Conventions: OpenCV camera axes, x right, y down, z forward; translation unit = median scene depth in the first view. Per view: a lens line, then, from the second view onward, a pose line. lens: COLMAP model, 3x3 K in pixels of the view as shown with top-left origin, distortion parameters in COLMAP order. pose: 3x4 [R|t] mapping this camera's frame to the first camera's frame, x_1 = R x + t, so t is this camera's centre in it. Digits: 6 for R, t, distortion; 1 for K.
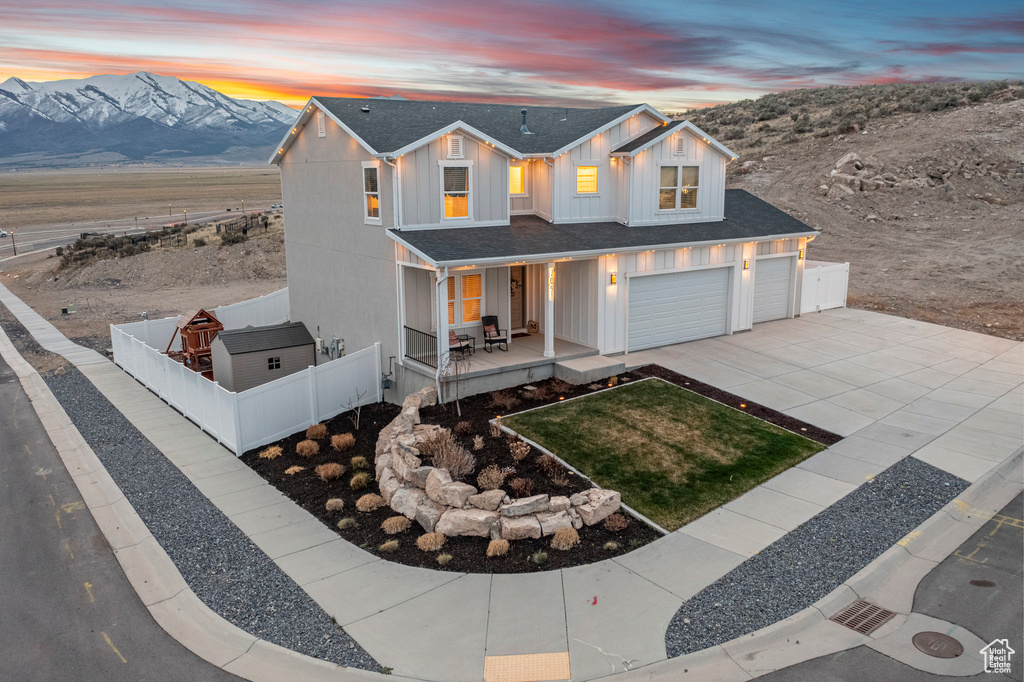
lens RADIAL K [[803.9, 0, 512.0], [0, 803.9, 341.0], [0, 0, 1]] dist [-0.023954, 0.000199]
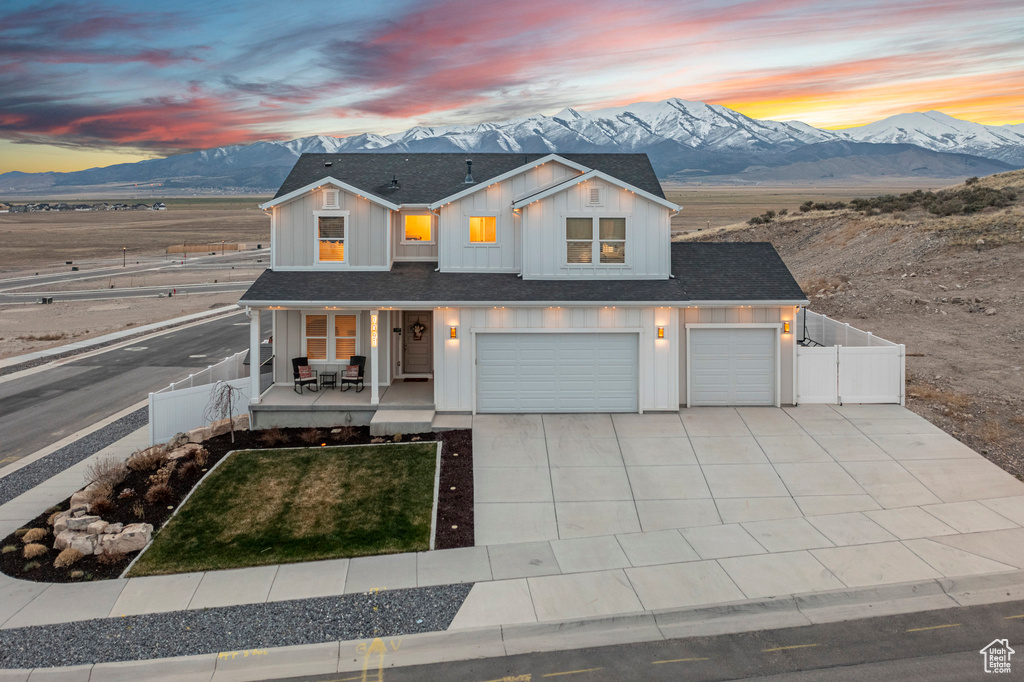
lens RADIAL K [[846.3, 0, 526.3], [0, 846.3, 189.9], [0, 0, 1]] dist [-0.014634, -0.003916]
pose [[0.828826, 0.007469, -0.559457, 0.927380], [-0.123677, 0.977622, -0.170174, -0.099969], [0.545666, 0.210237, 0.811202, 0.218880]]
